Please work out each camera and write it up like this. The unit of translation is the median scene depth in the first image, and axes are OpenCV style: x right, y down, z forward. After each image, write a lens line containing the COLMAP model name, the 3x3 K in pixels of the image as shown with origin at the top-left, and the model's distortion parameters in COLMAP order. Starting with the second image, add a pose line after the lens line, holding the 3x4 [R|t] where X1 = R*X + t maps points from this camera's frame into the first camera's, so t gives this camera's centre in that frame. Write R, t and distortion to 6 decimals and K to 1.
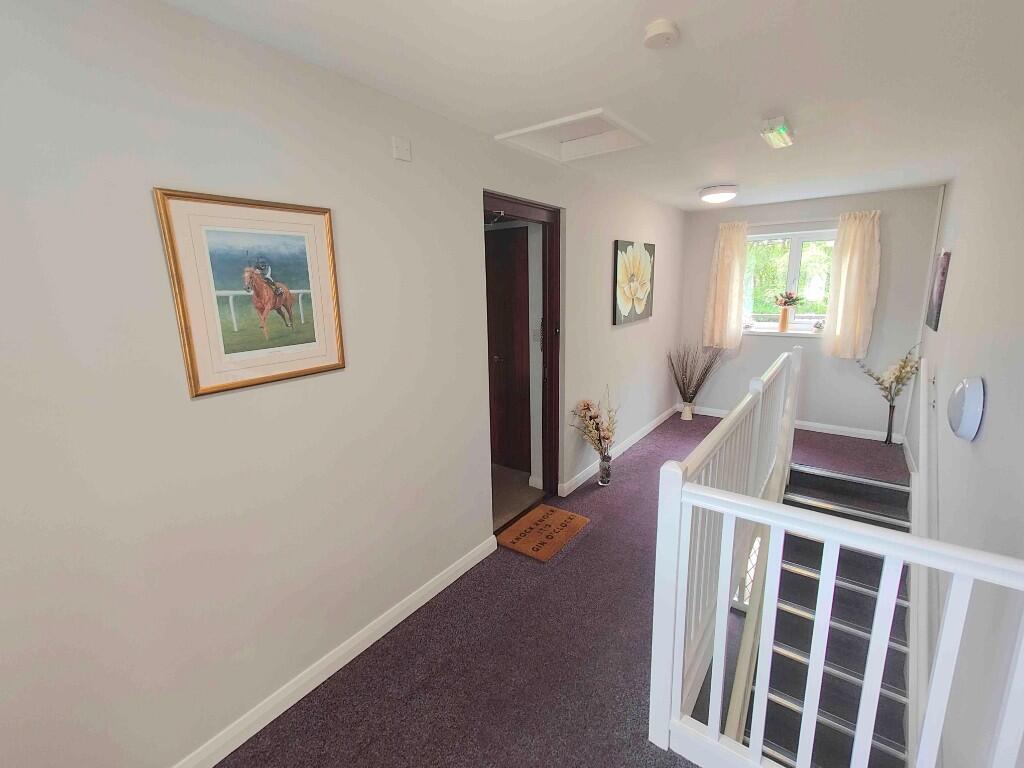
lens RADIAL K [[446.0, 0, 505.4], [0, 446.0, 378.3], [0, 0, 1]] dist [0.007922, 0.000759]
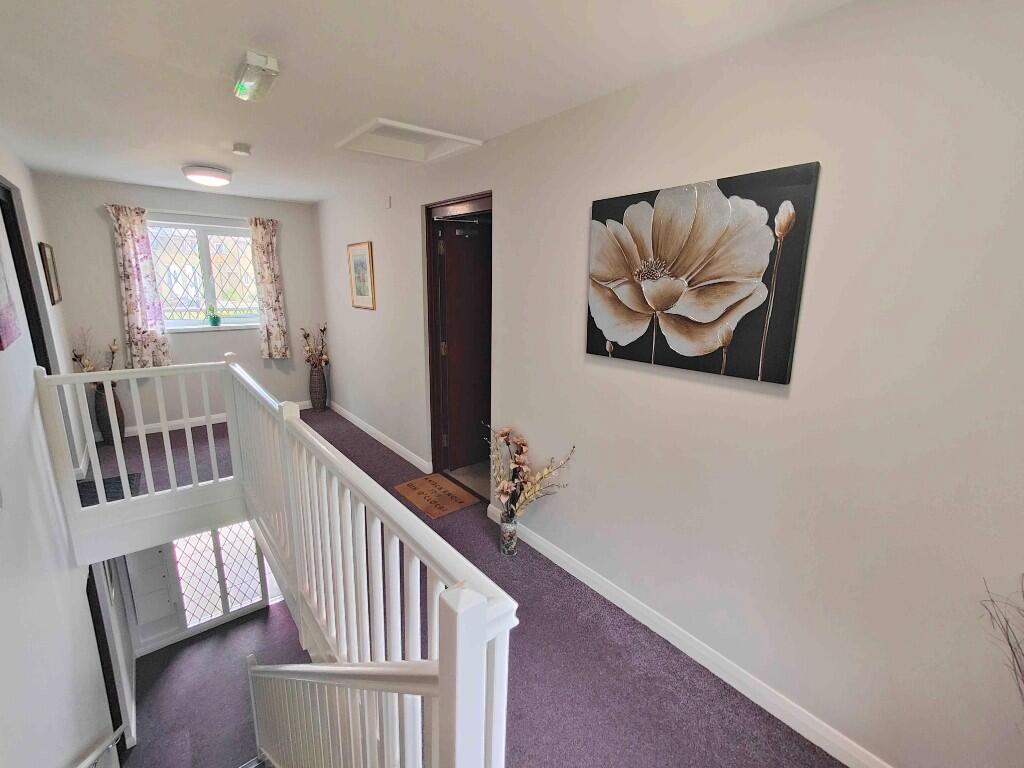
lens RADIAL K [[446.0, 0, 505.4], [0, 446.0, 378.3], [0, 0, 1]] dist [0.007922, 0.000759]
pose [[-0.238790, 0.225033, -0.944637, 0.820224], [-0.217877, 0.935561, 0.277947, -0.228712], [0.946313, 0.272186, -0.174373, 1.025206]]
